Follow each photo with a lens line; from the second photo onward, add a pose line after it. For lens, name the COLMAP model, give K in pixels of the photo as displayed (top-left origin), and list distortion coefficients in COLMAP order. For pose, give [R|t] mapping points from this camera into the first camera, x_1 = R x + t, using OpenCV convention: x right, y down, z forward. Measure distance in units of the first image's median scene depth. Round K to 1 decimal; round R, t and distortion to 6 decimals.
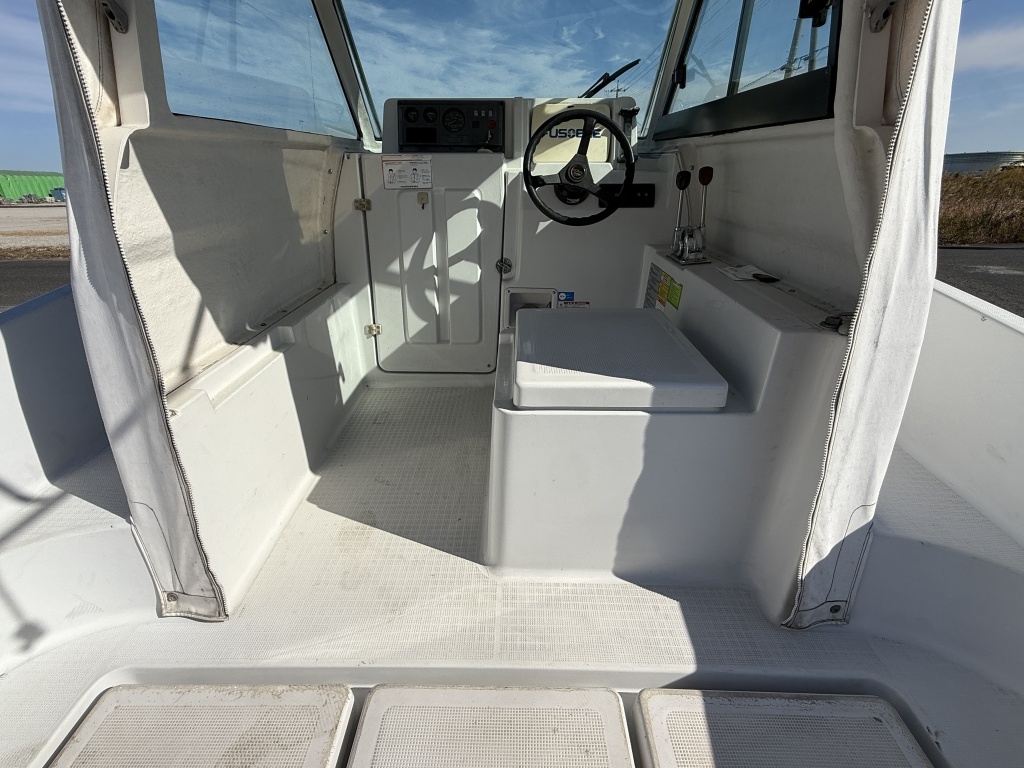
lens RADIAL K [[467.9, 0, 512.0], [0, 467.9, 384.0], [0, 0, 1]] dist [0.000627, 0.000109]
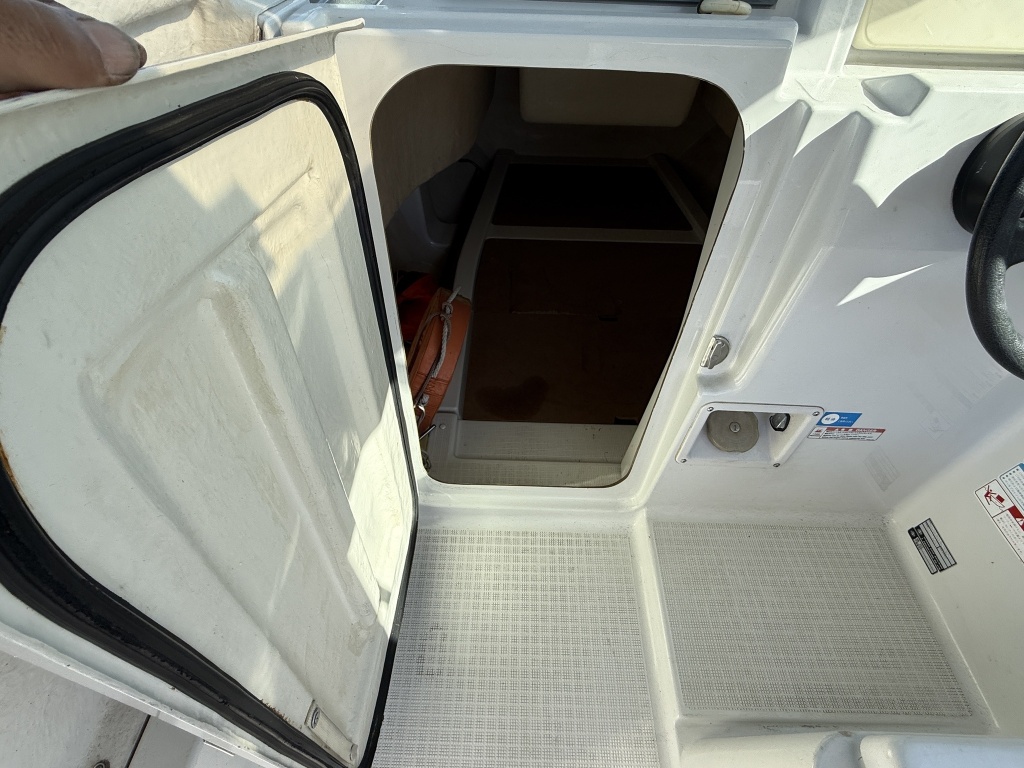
lens RADIAL K [[467.9, 0, 512.0], [0, 467.9, 384.0], [0, 0, 1]] dist [0.000627, 0.000109]
pose [[0.999826, 0.017350, 0.006813, -0.193045], [-0.018634, 0.921841, 0.387121, -0.383204], [0.000436, -0.387180, 0.922004, 0.618106]]
